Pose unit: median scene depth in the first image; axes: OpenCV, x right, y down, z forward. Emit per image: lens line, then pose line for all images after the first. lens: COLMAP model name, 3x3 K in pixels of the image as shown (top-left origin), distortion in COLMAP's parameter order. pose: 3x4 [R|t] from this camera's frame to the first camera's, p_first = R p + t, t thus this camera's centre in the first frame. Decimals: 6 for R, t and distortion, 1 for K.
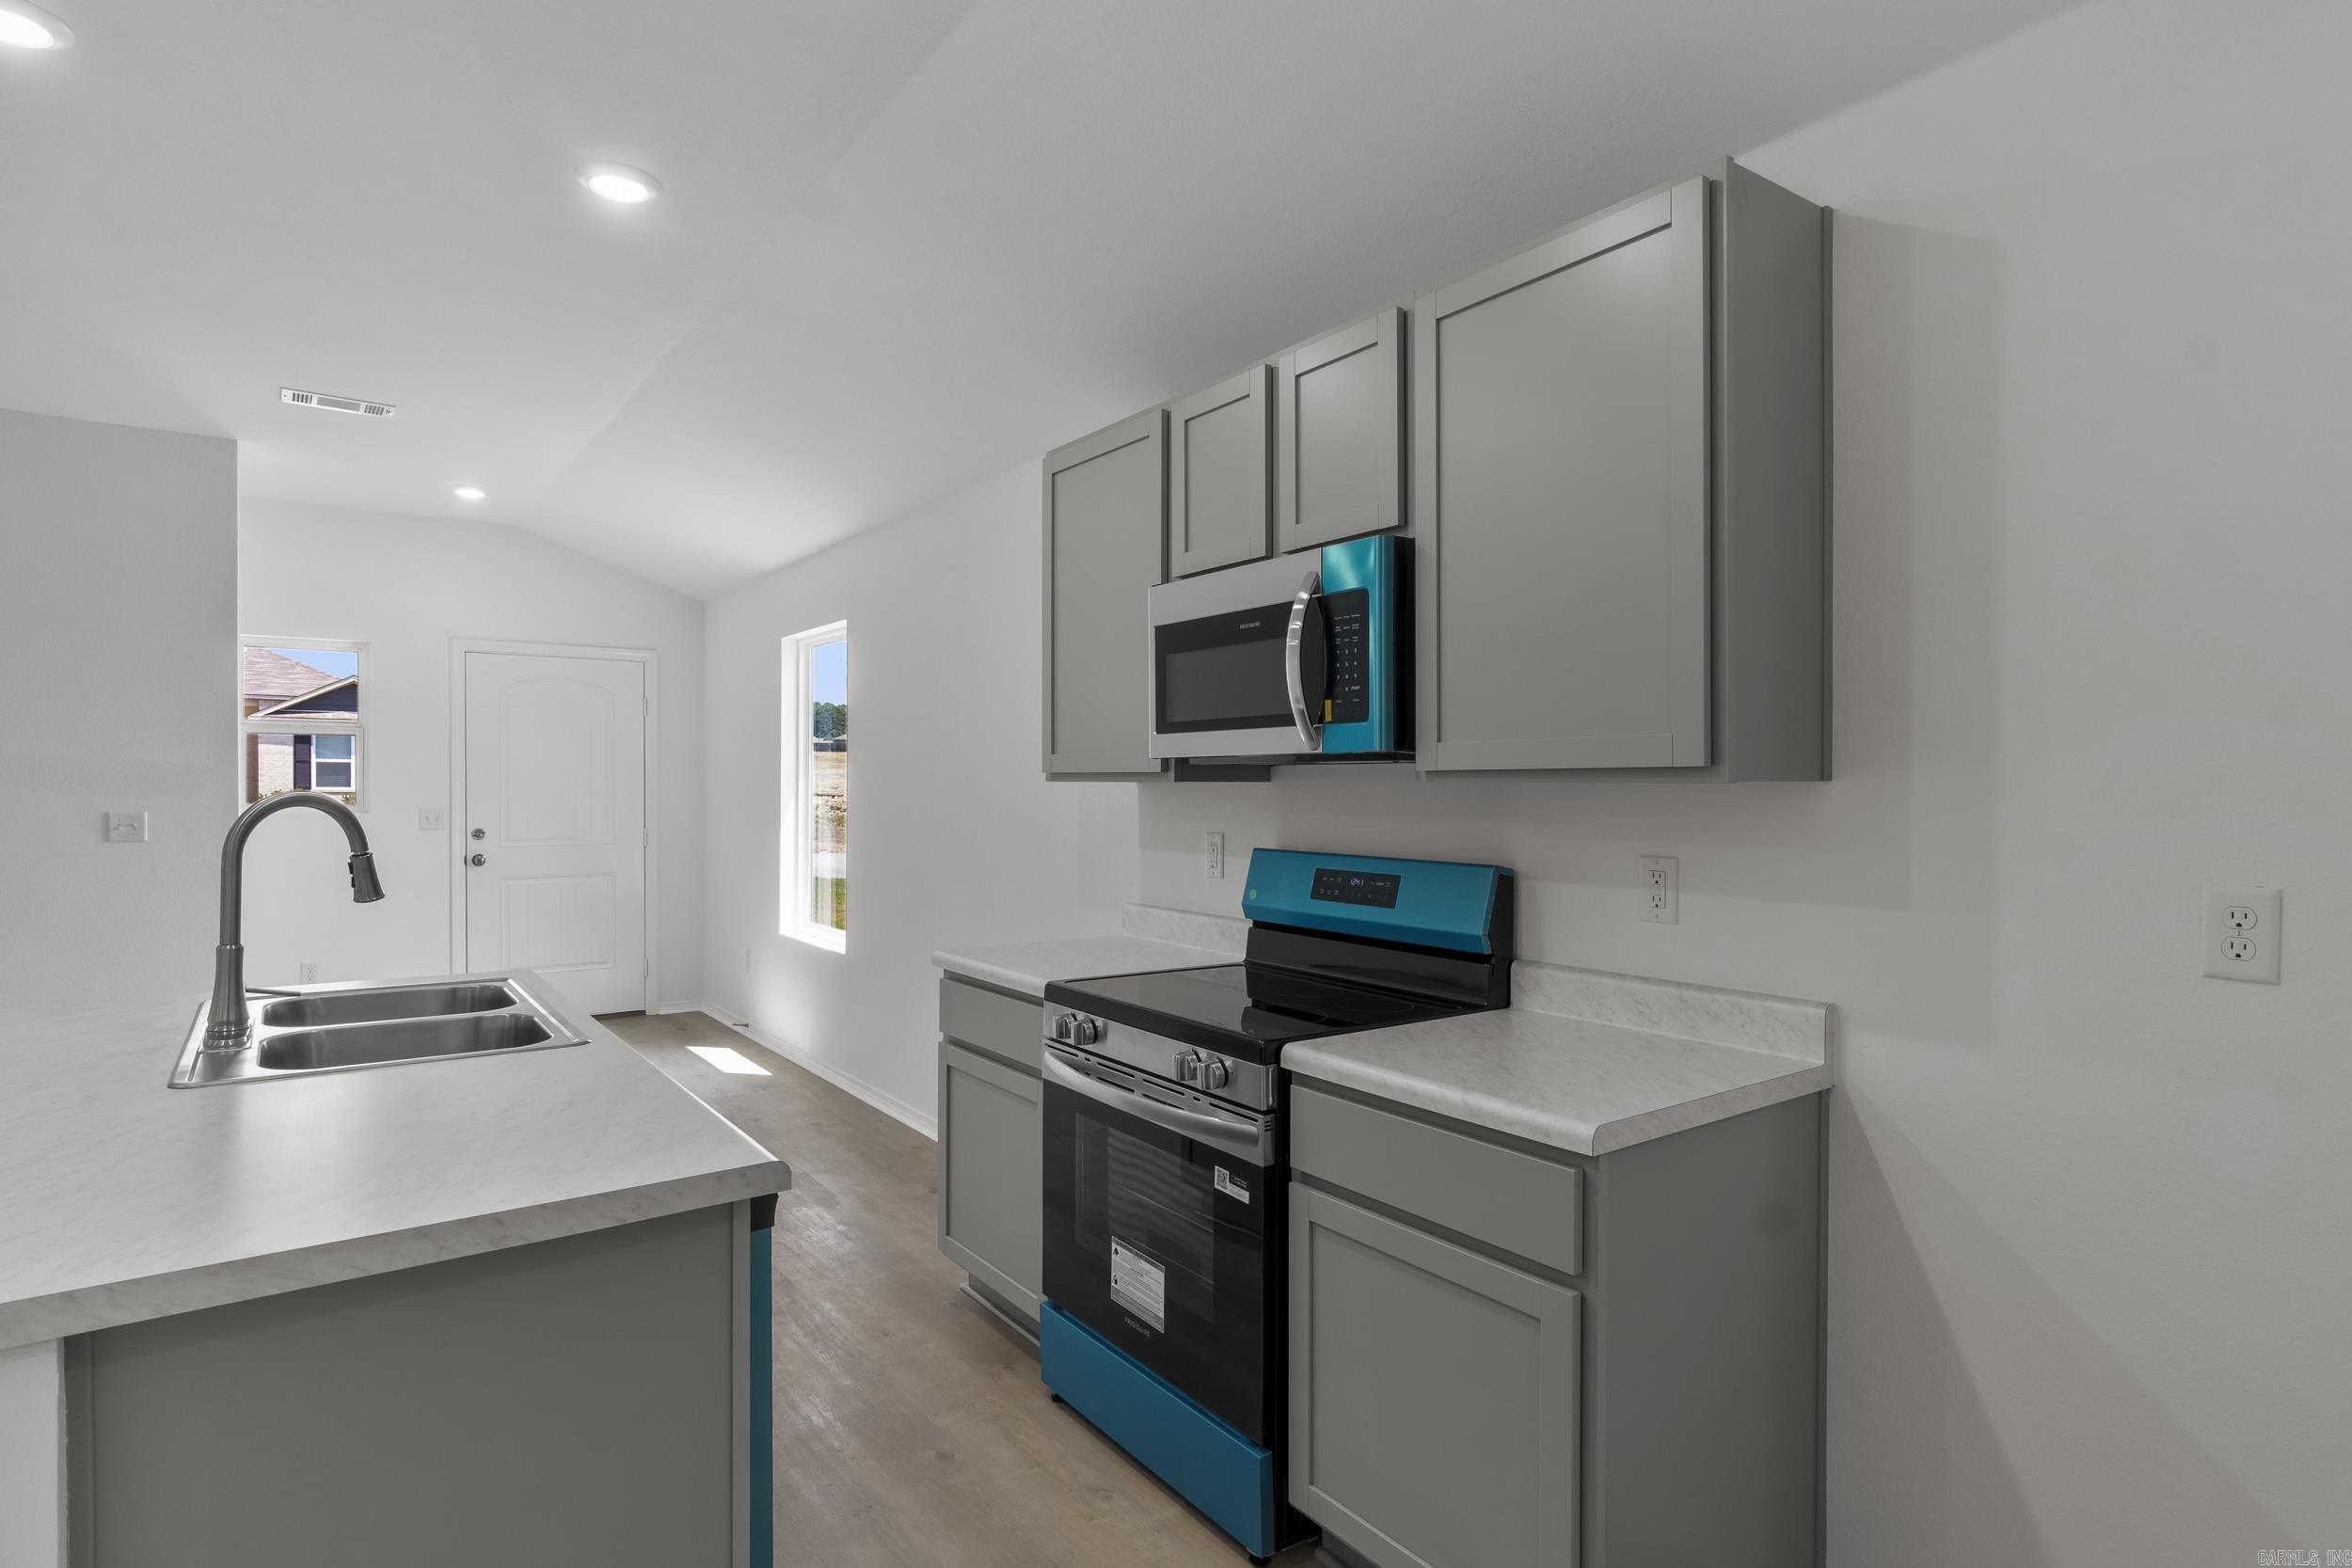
lens RADIAL K [[1205.0, 0, 1157.3], [0, 1205.0, 777.0], [0, 0, 1]] dist [-0.002578, -0.000321]
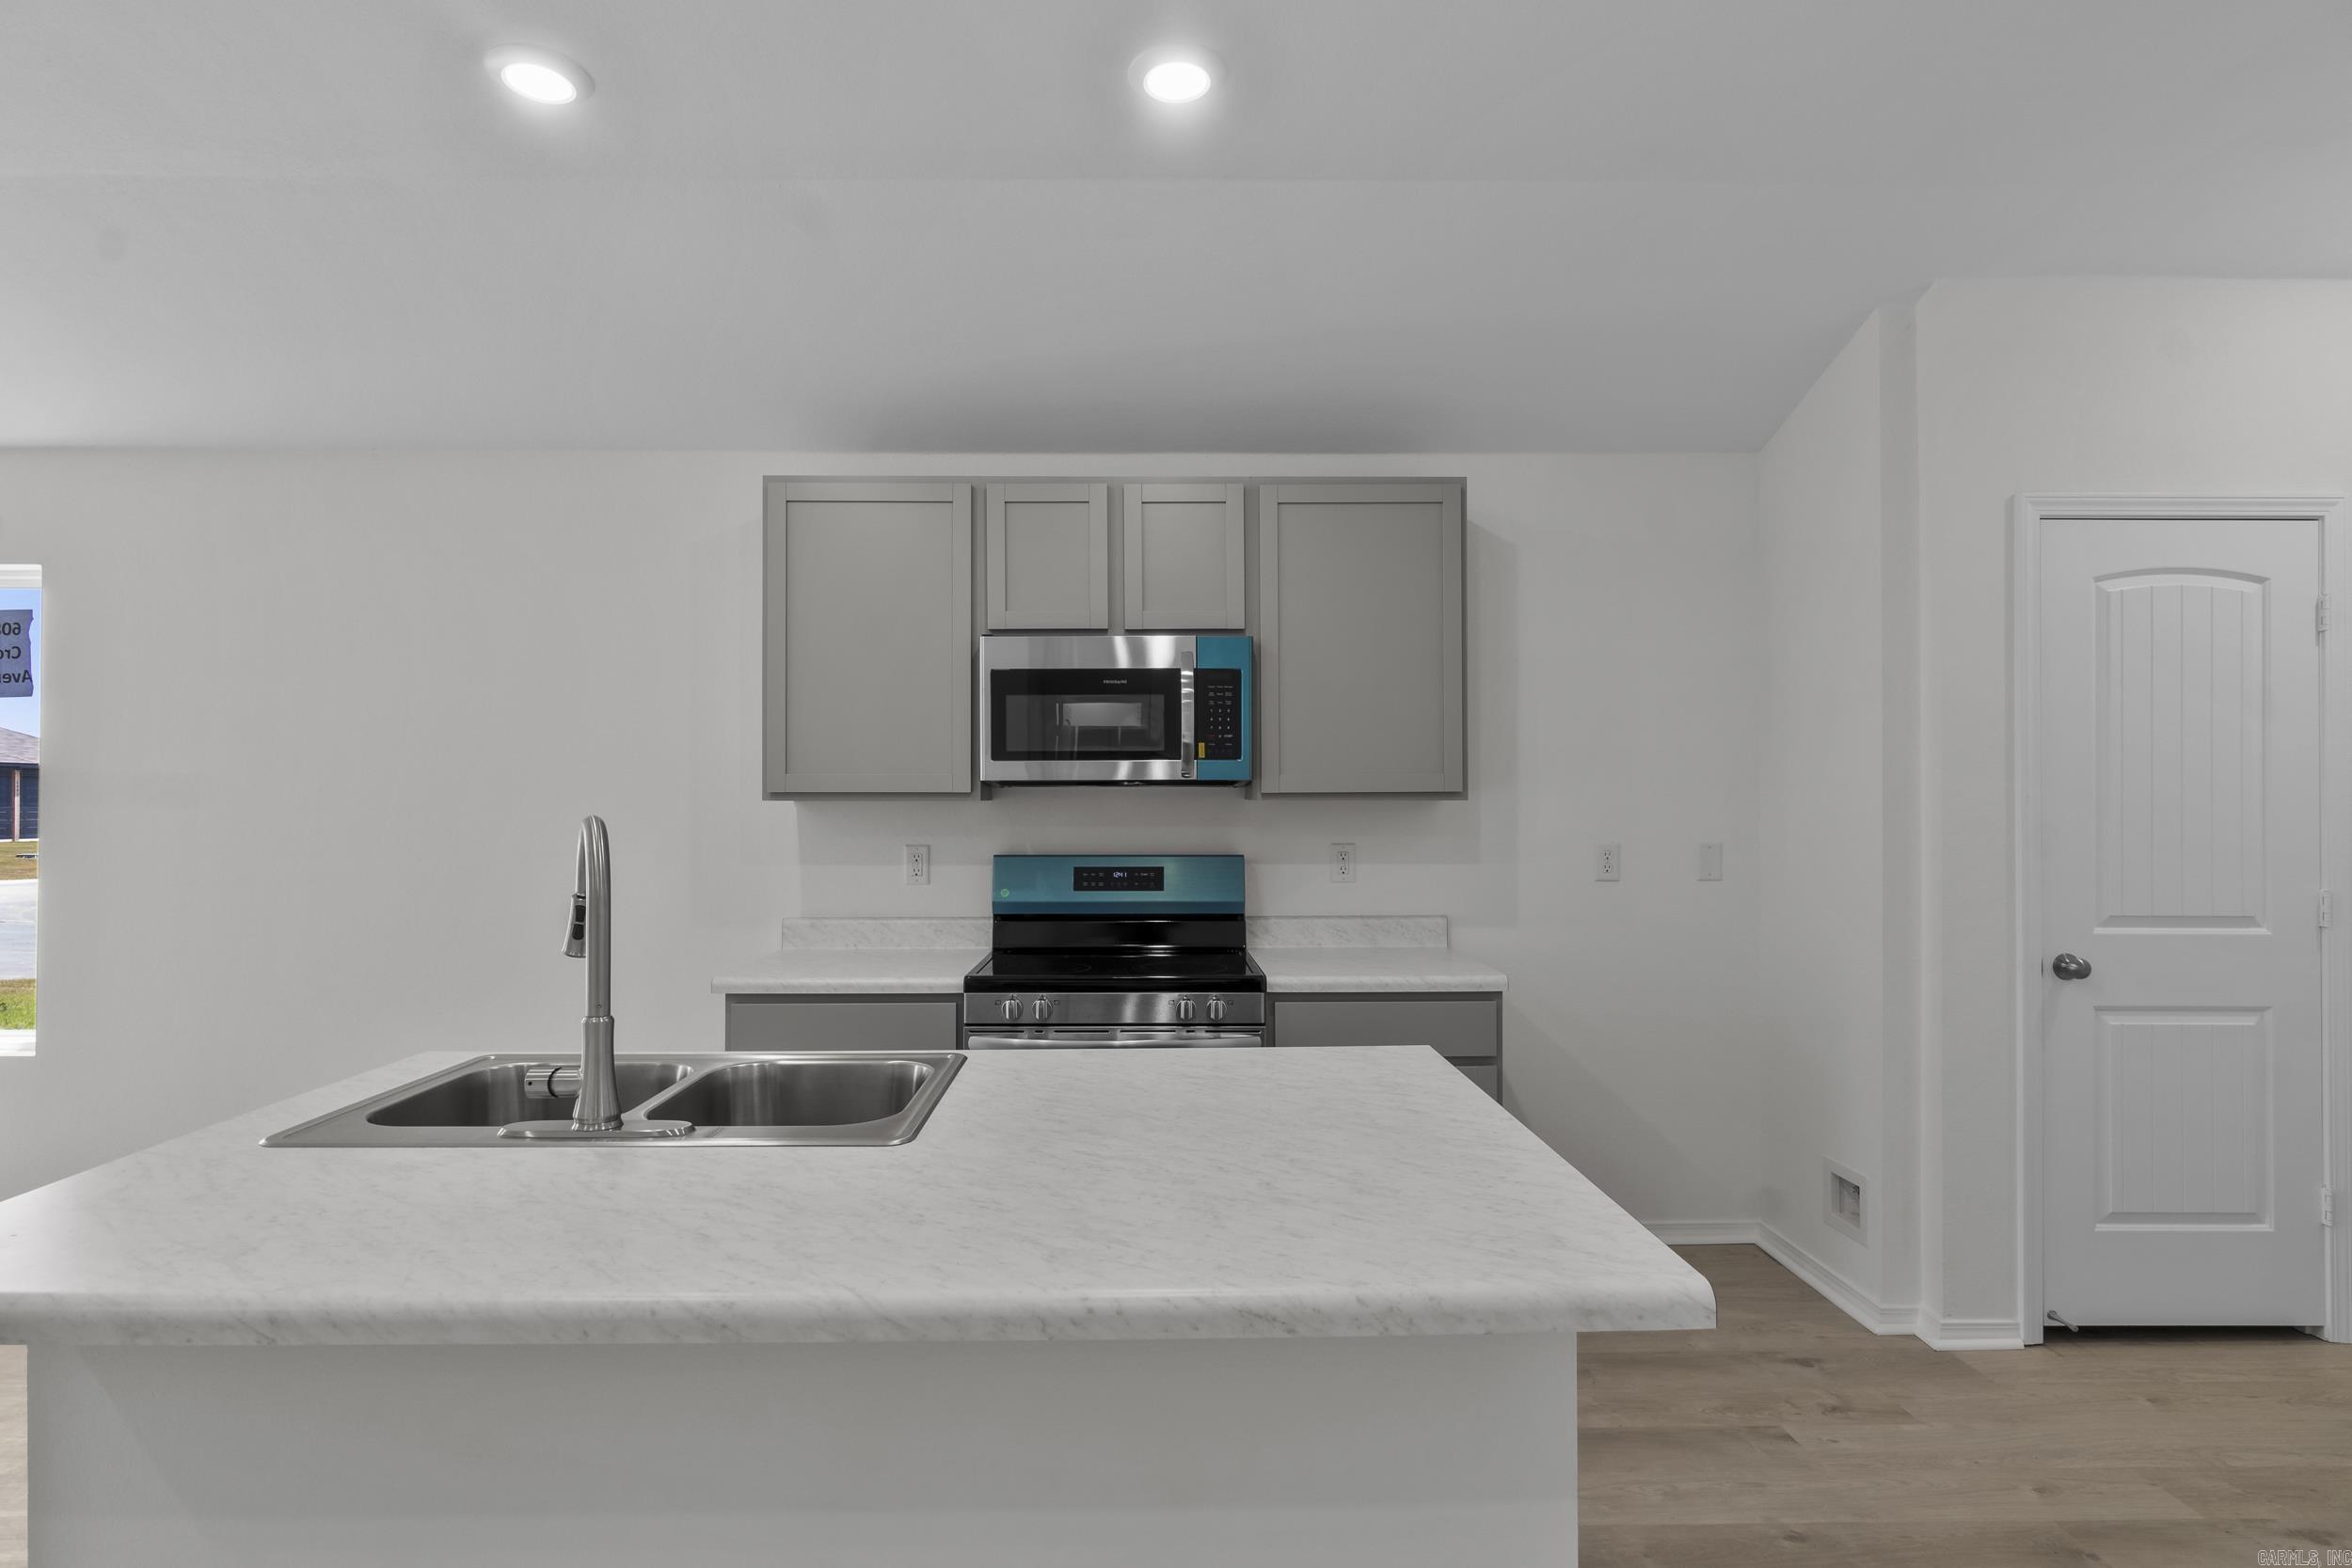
lens RADIAL K [[1188.6, 0, 1137.7], [0, 1188.6, 783.2], [0, 0, 1]] dist [-0.001993, -0.000144]
pose [[0.585939, 0.007732, 0.810318, -0.850212], [-0.001659, 0.999964, -0.008342, -0.003501], [-0.810354, 0.003544, 0.585930, 0.193476]]
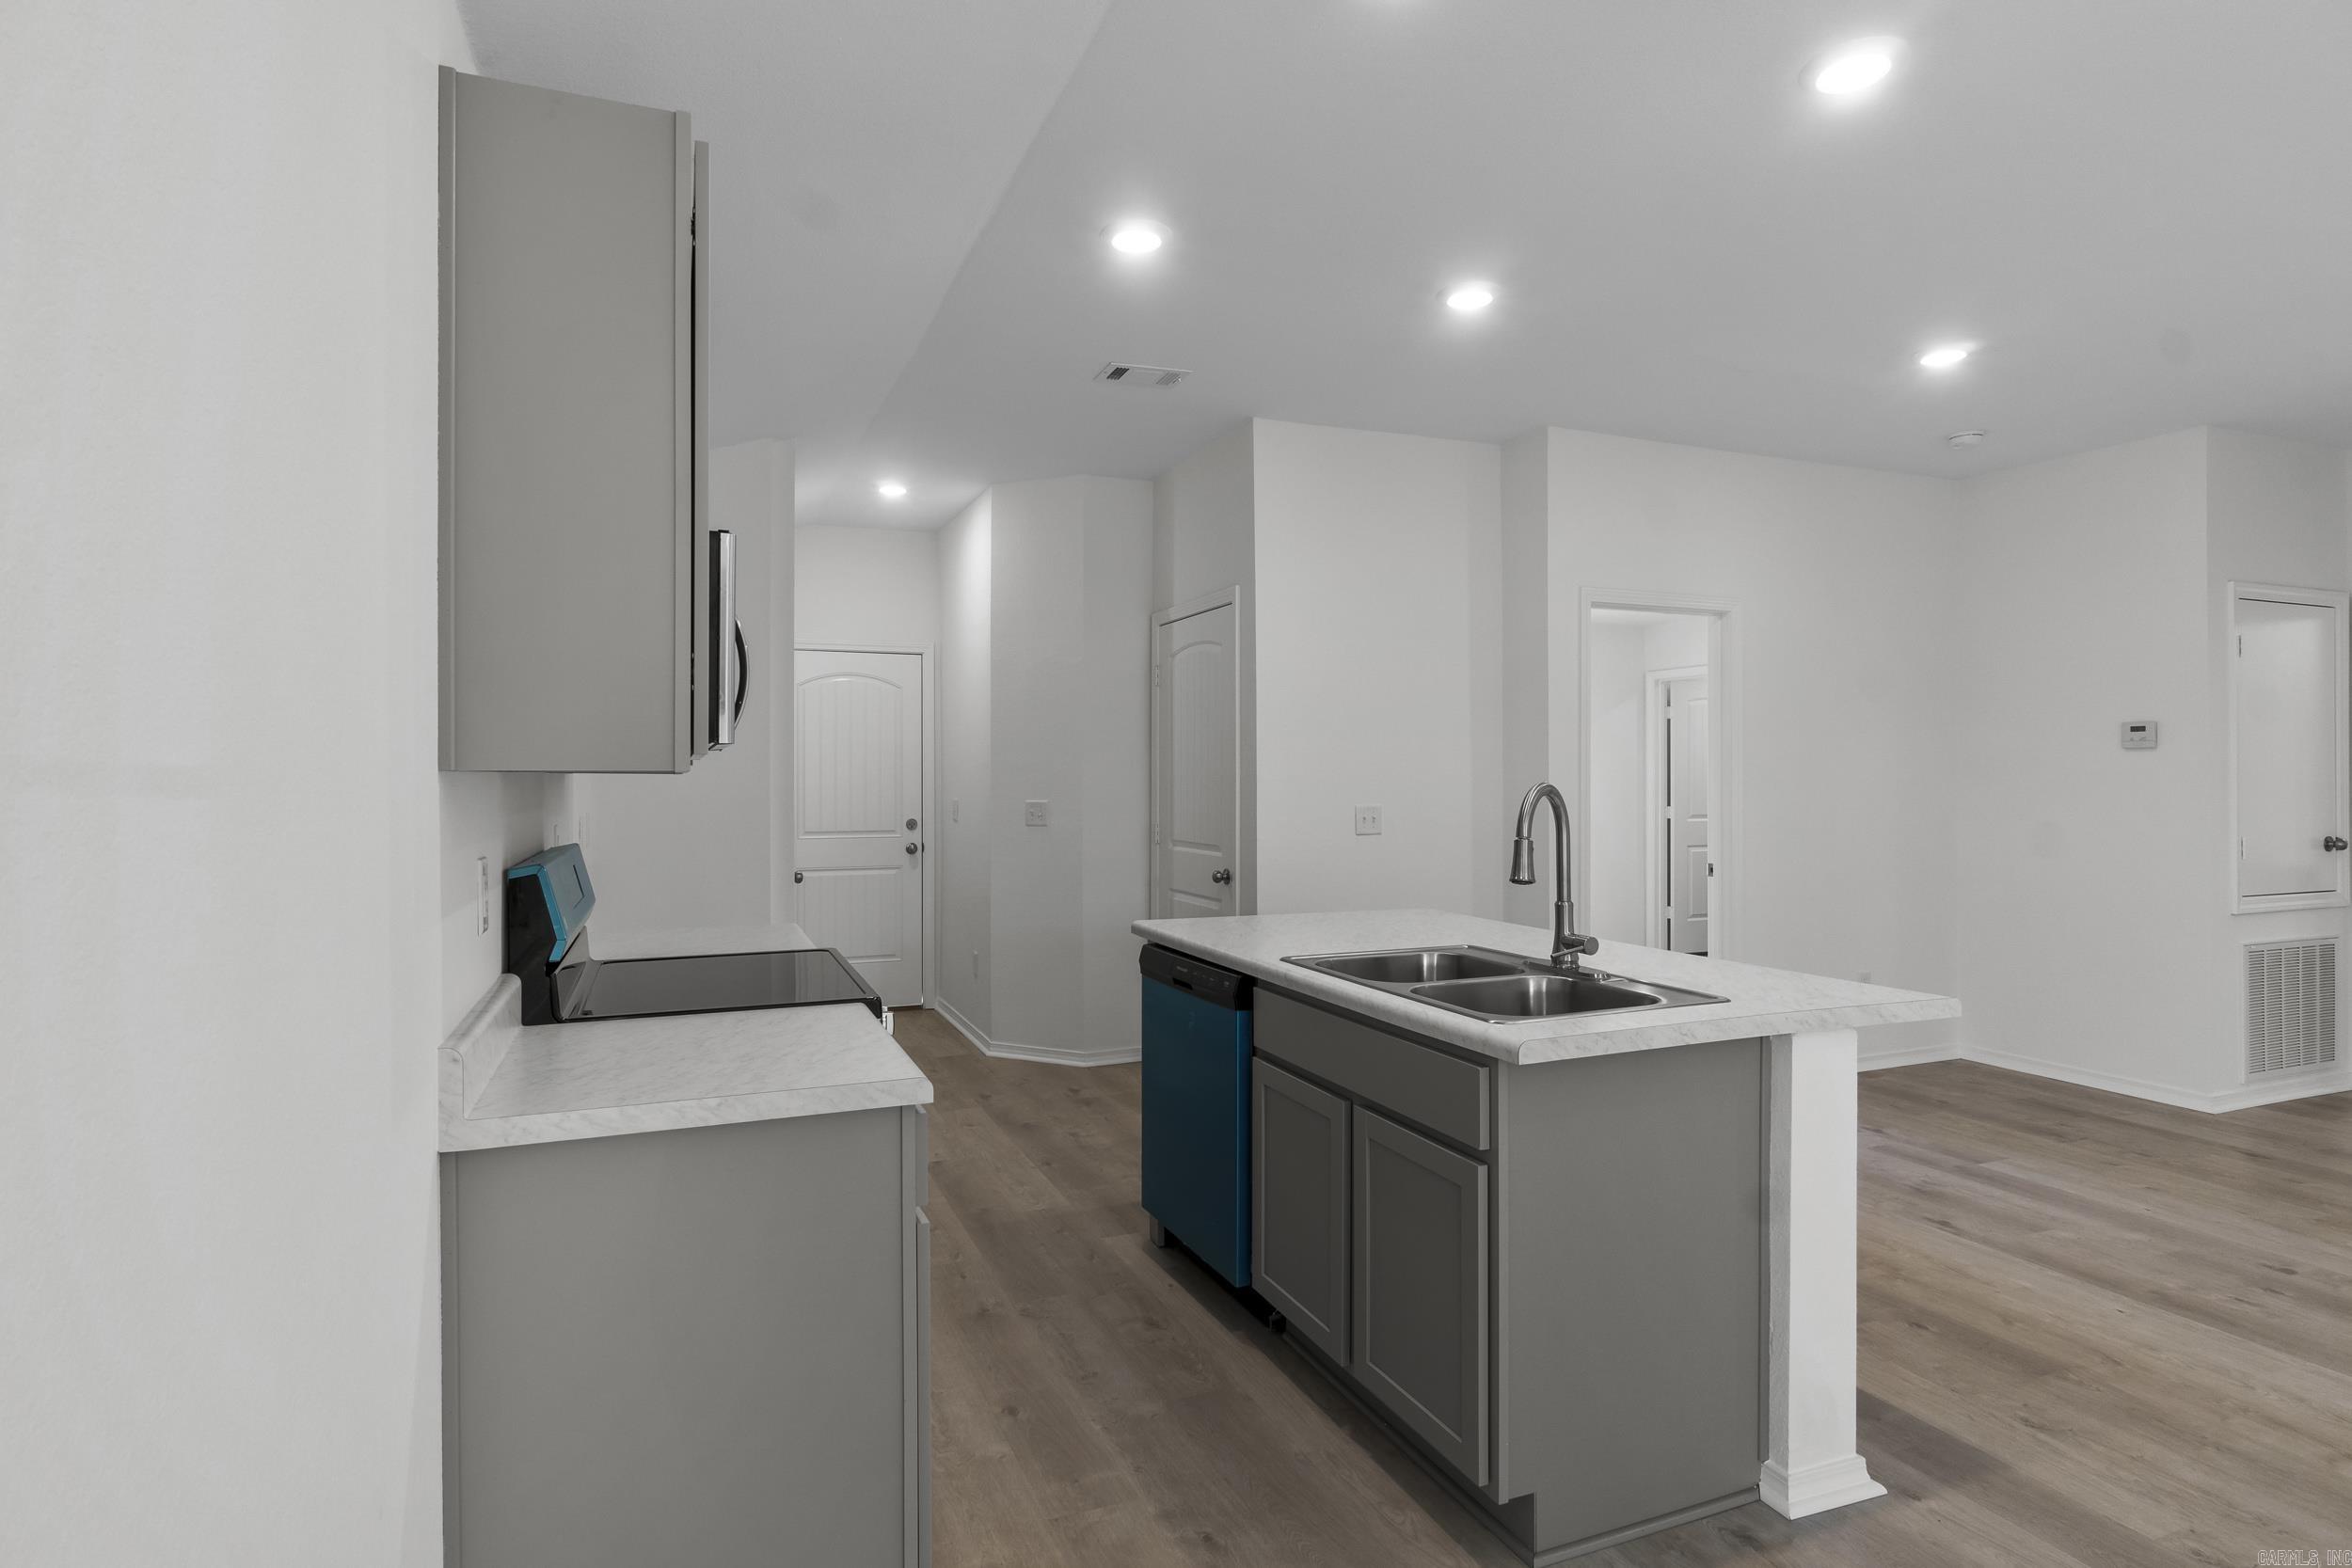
lens RADIAL K [[1228.7, 0, 1170.1], [0, 1228.7, 792.5], [0, 0, 1]] dist [-0.016979, 0.022382]
pose [[-0.971643, -0.004994, 0.236398, -0.476271], [-0.004124, 0.999983, 0.004173, 0.013858], [-0.236415, 0.003080, -0.971647, 1.728606]]
